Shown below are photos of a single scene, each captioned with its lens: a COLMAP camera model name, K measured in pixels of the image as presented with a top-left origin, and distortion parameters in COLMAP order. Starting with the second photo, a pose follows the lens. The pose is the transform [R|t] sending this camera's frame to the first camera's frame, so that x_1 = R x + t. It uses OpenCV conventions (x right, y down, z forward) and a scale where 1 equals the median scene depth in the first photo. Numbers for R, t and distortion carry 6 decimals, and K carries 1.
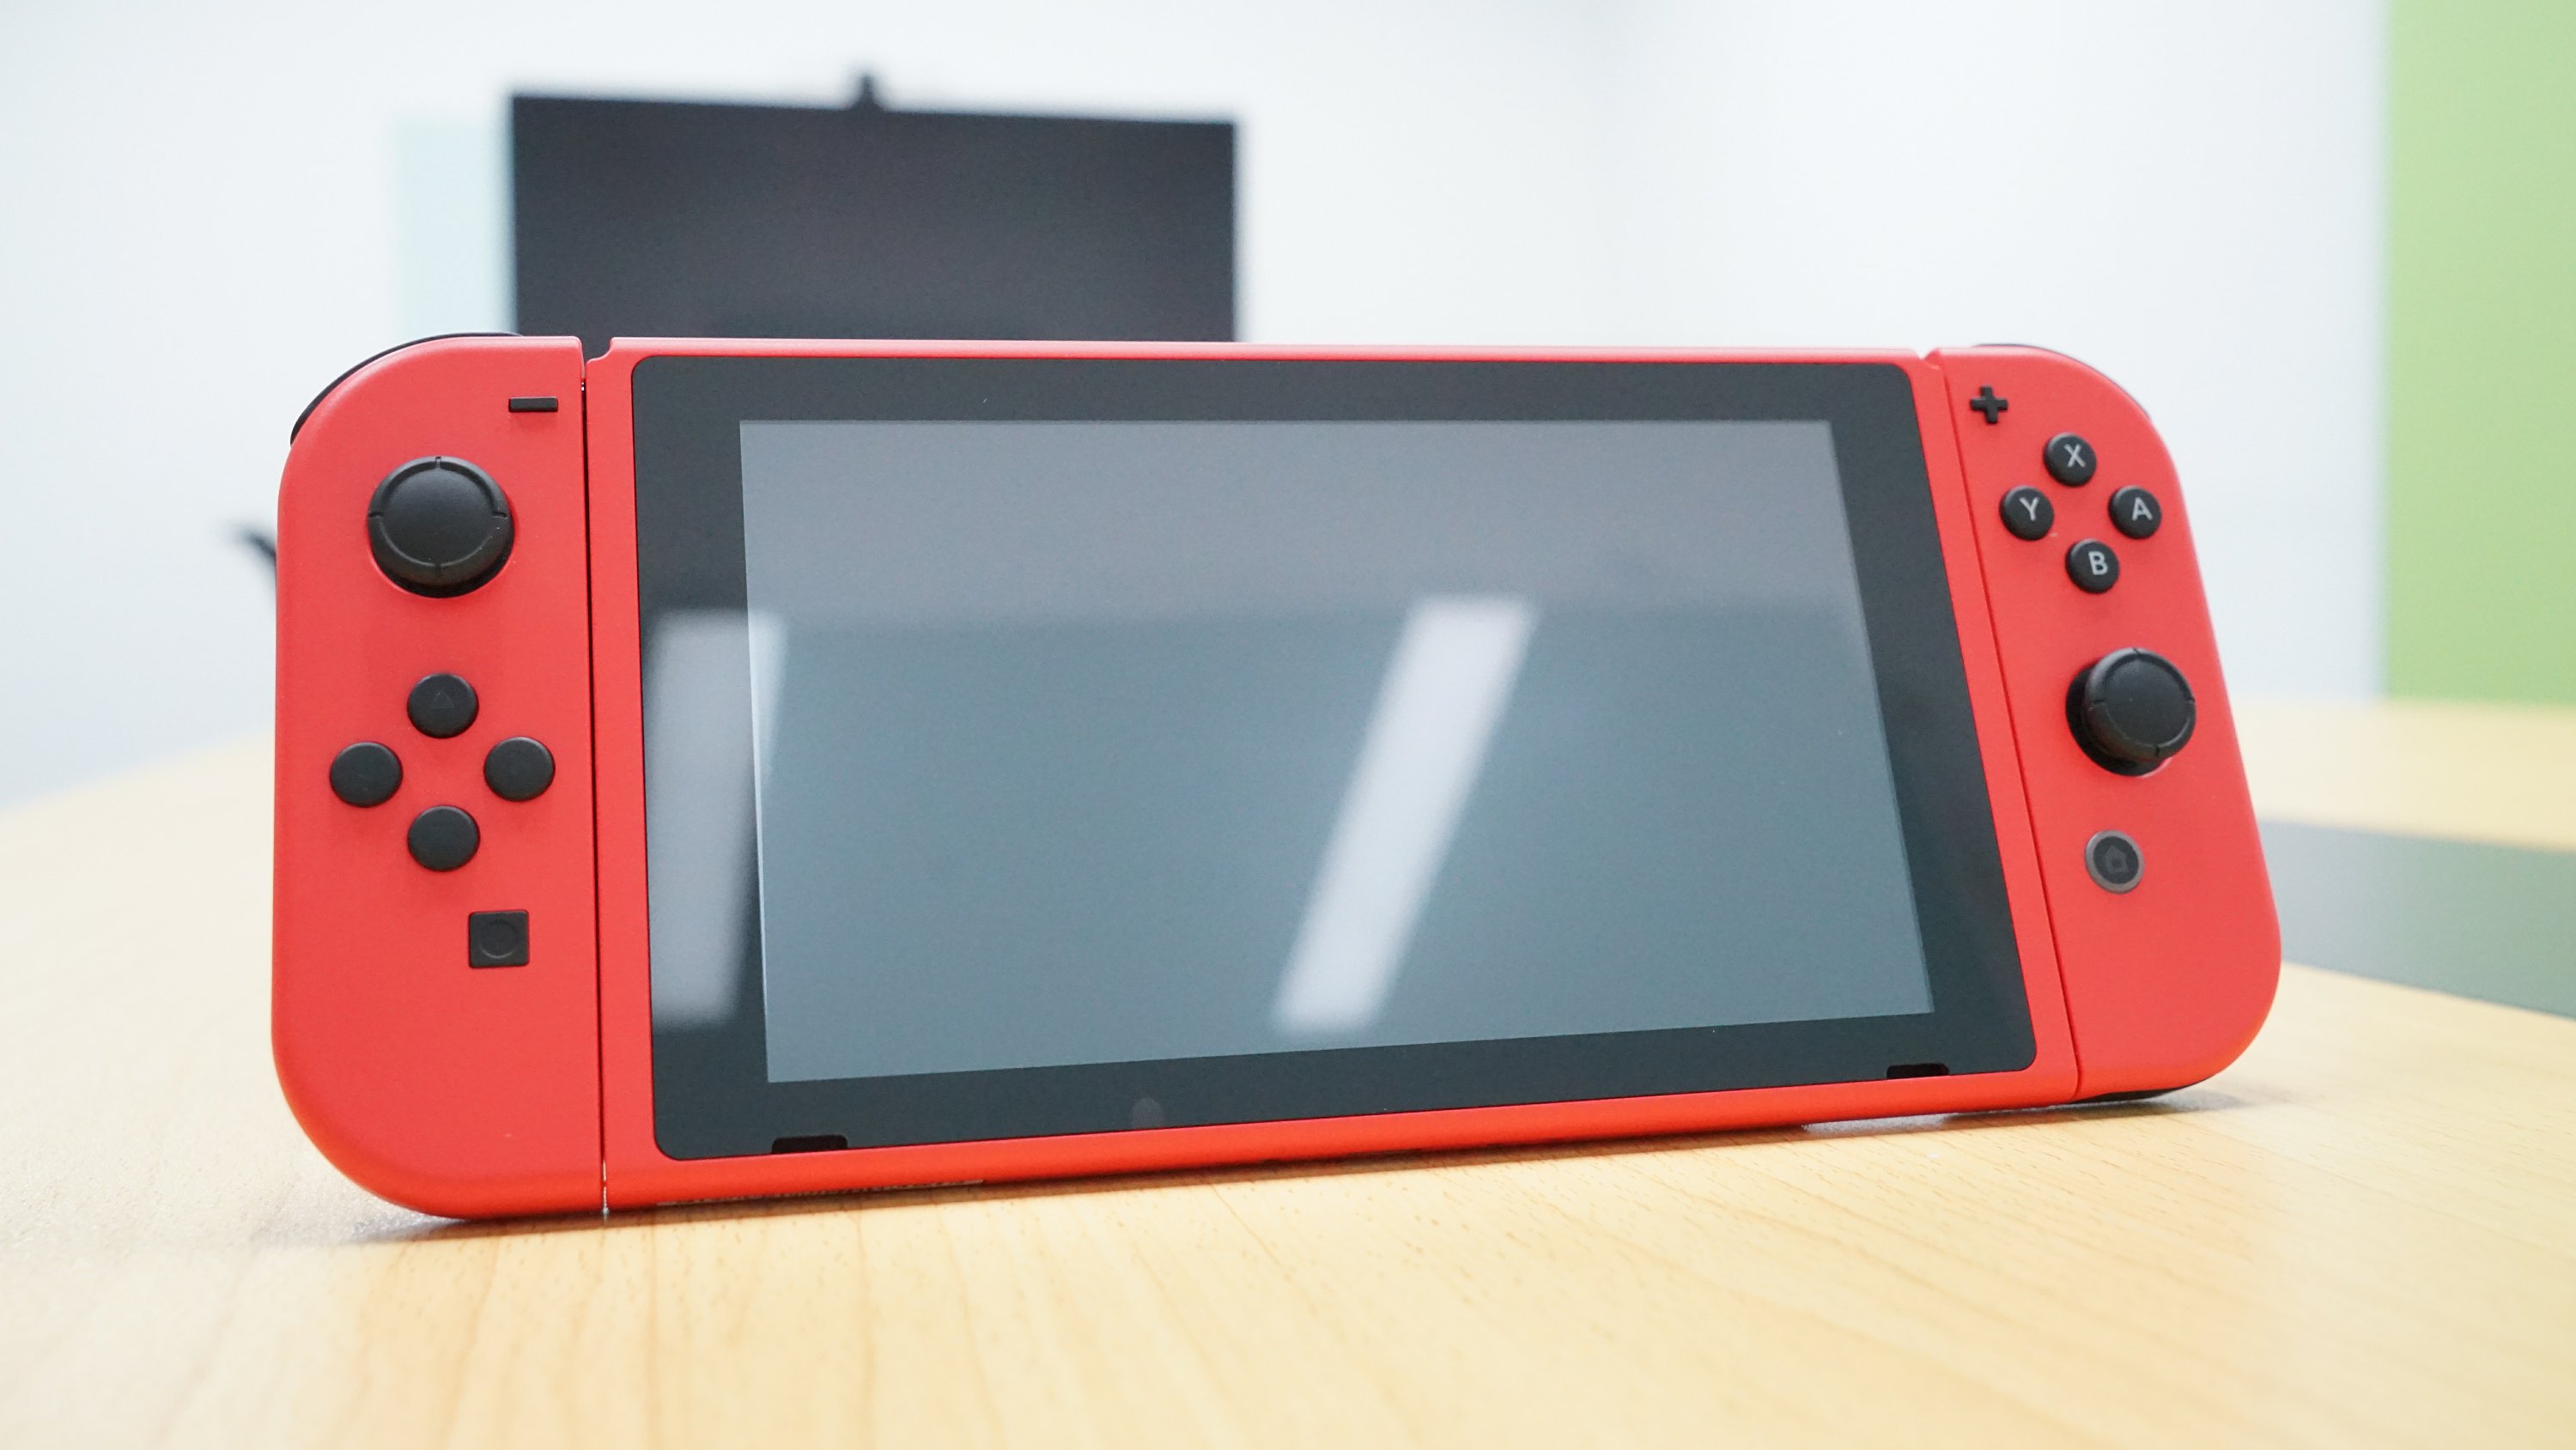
lens RADIAL K [[2686.5, 0, 1307.5], [0, 2686.5, 721.2], [0, 0, 1]] dist [0.008073, 0.000000]
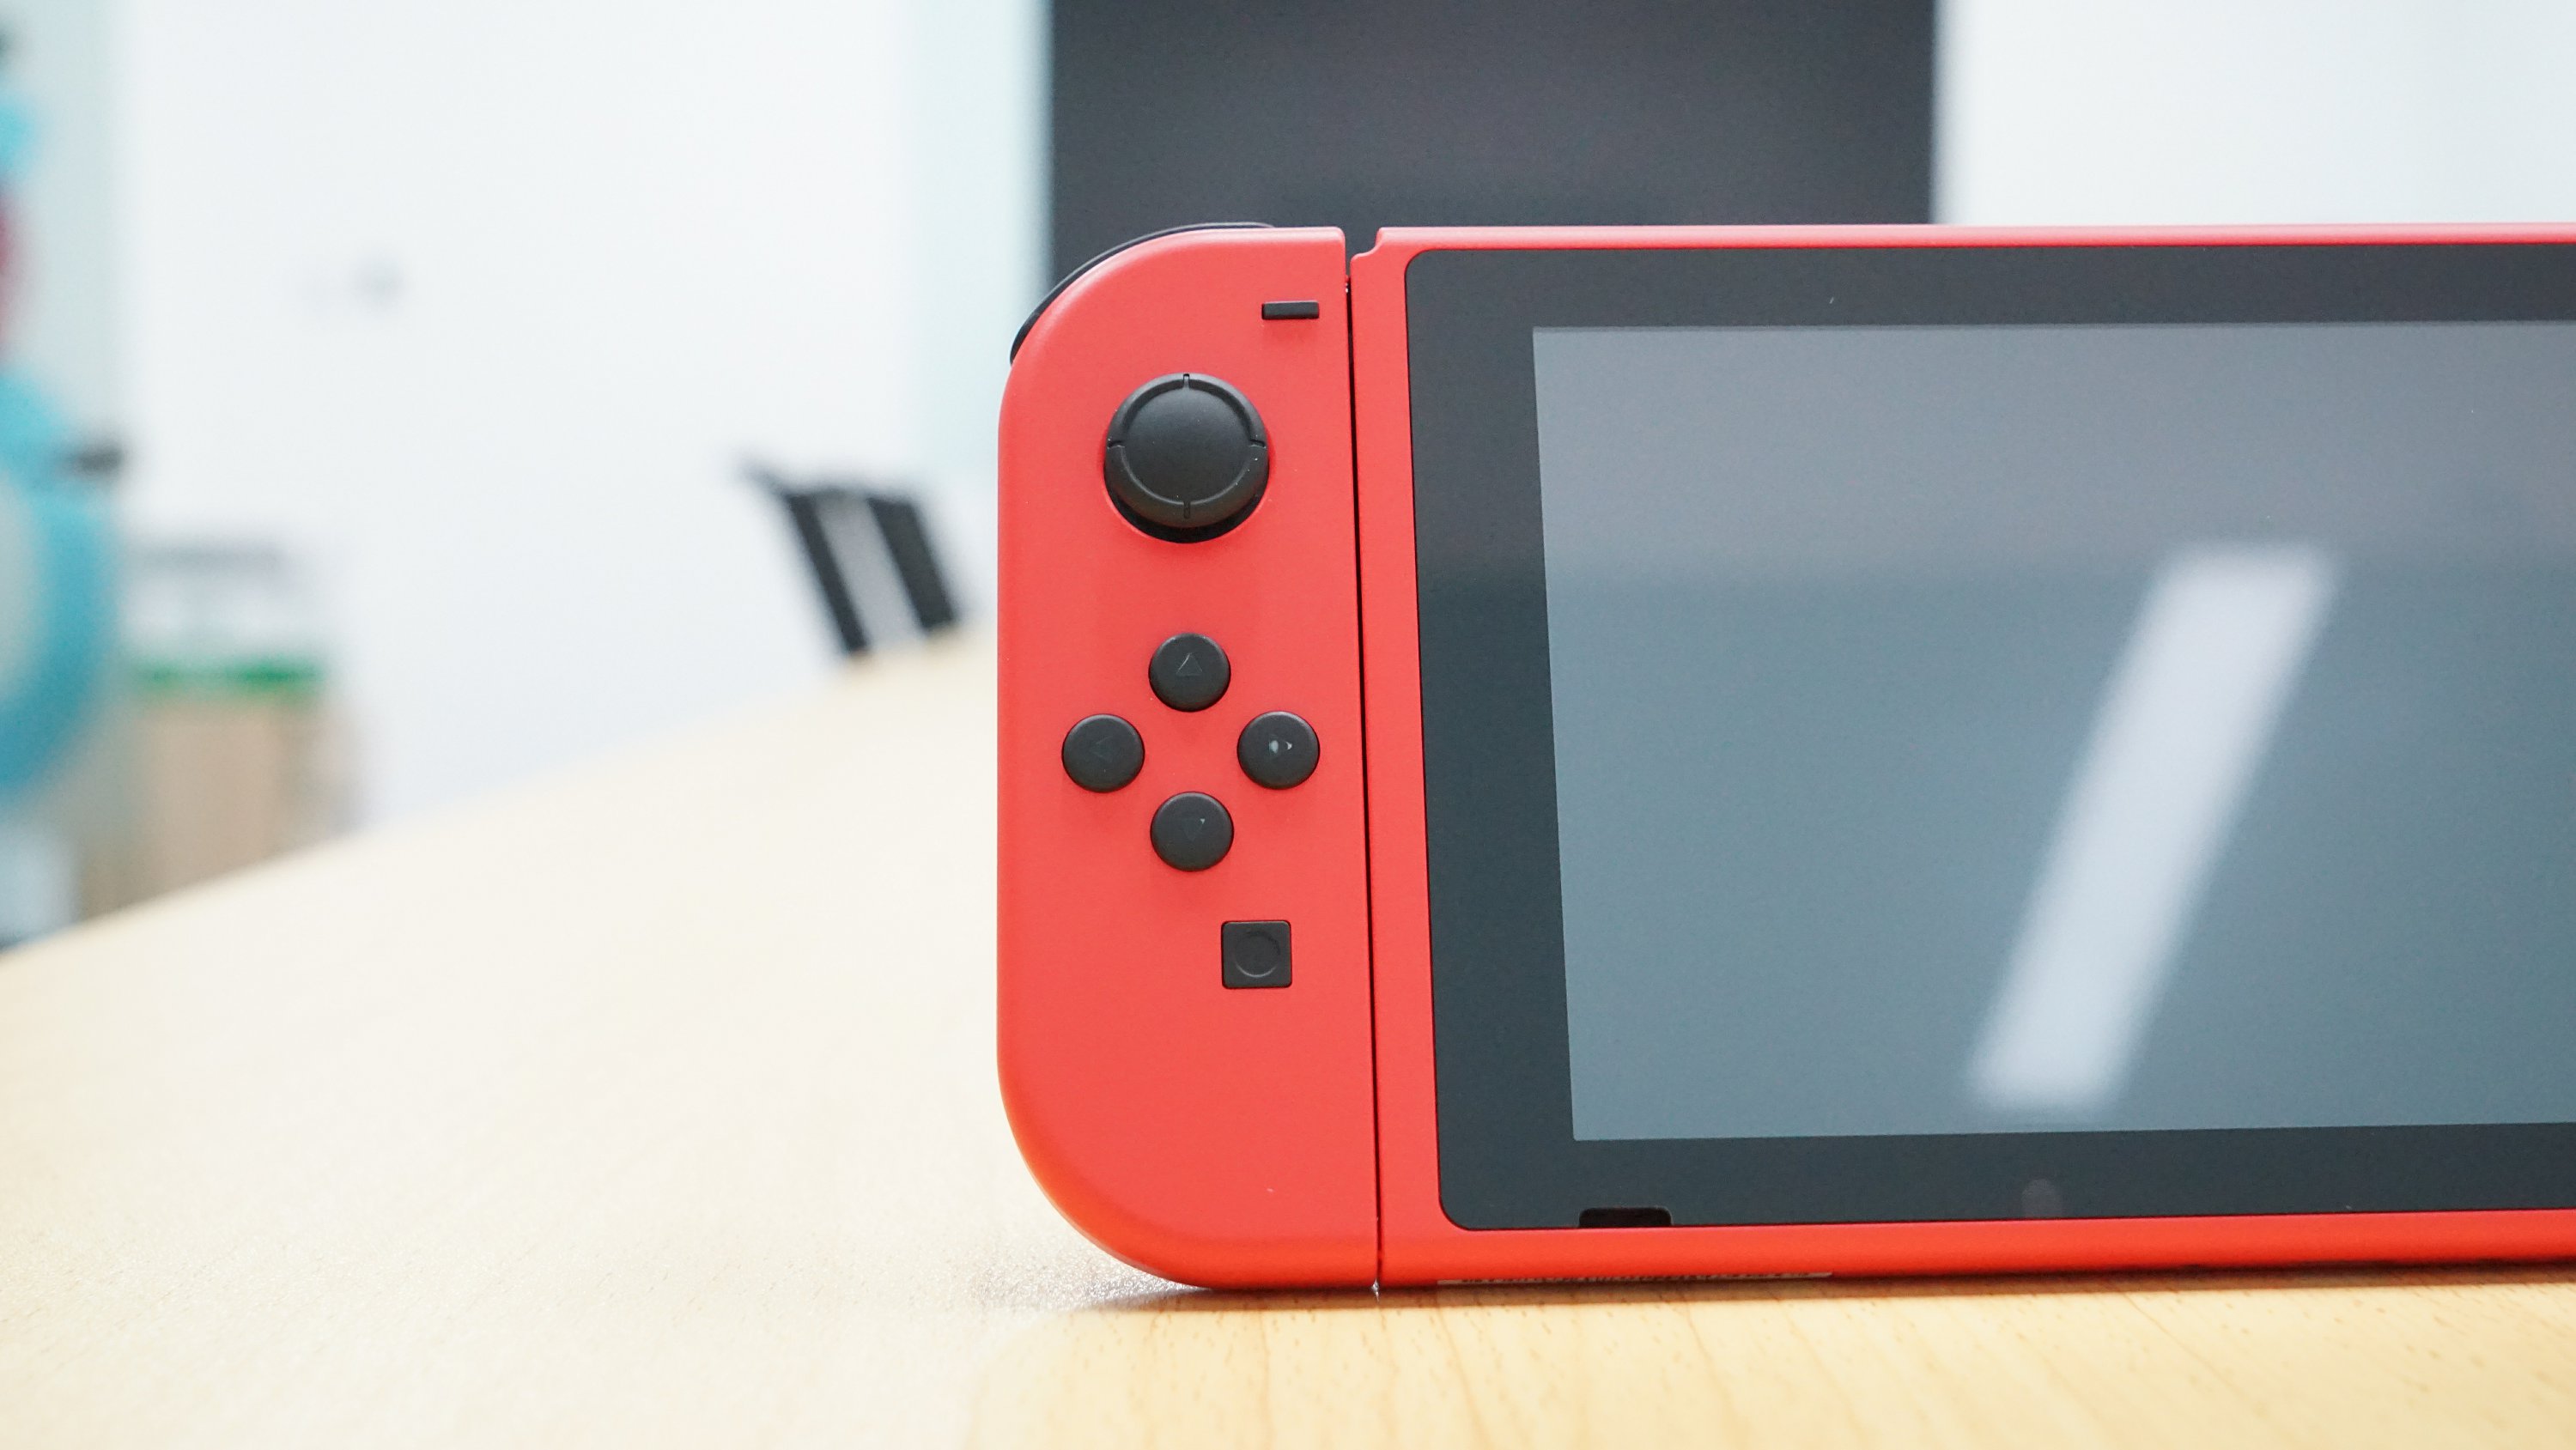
lens RADIAL K [[3381.4, 0, 1271.6], [0, 3381.4, 733.1], [0, 0, 1]] dist [-0.030108, 0.000000]
pose [[0.977539, 0.016855, -0.210081, -0.070047], [-0.015141, 0.999838, 0.009763, 0.002147], [0.210211, -0.006363, 0.977635, -0.018378]]
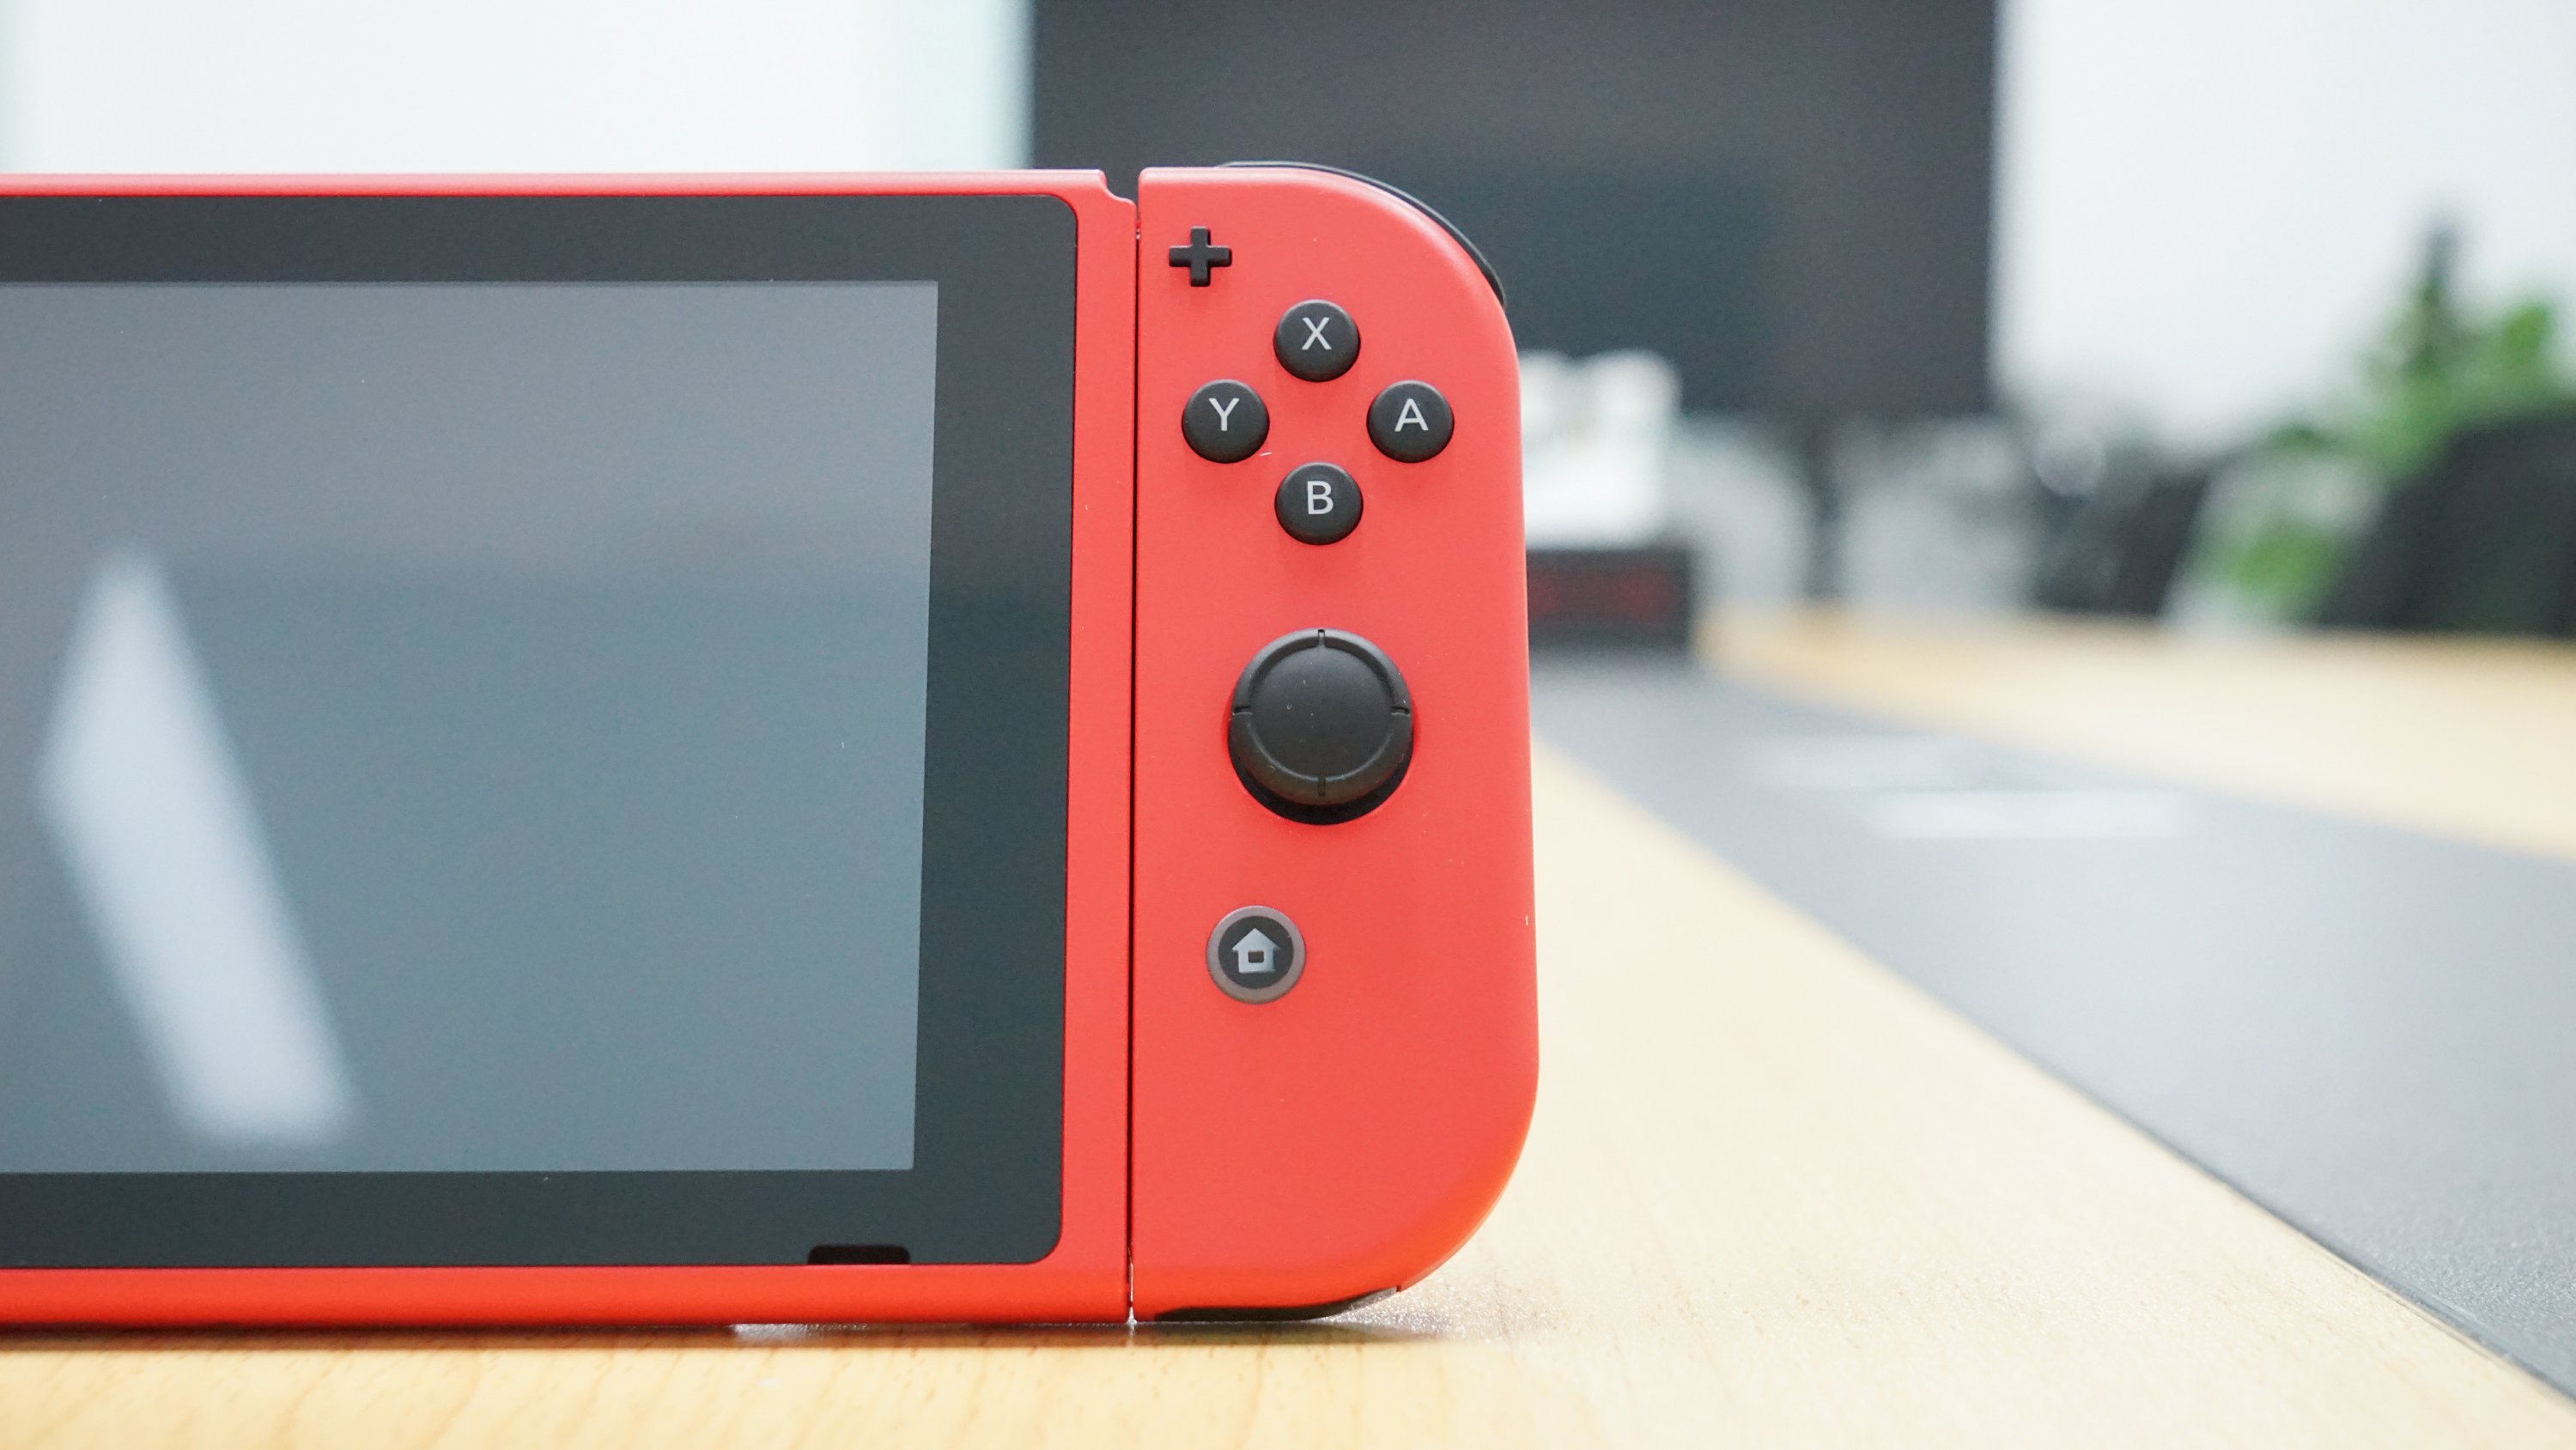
lens RADIAL K [[3672.8, 0, 1308.9], [0, 3672.8, 722.0], [0, 0, 1]] dist [-0.022344, 0.000000]
pose [[0.972198, 0.026686, -0.232636, 0.542516], [-0.024642, 0.999628, 0.011688, -0.015734], [0.232861, -0.005631, 0.972494, 0.138458]]
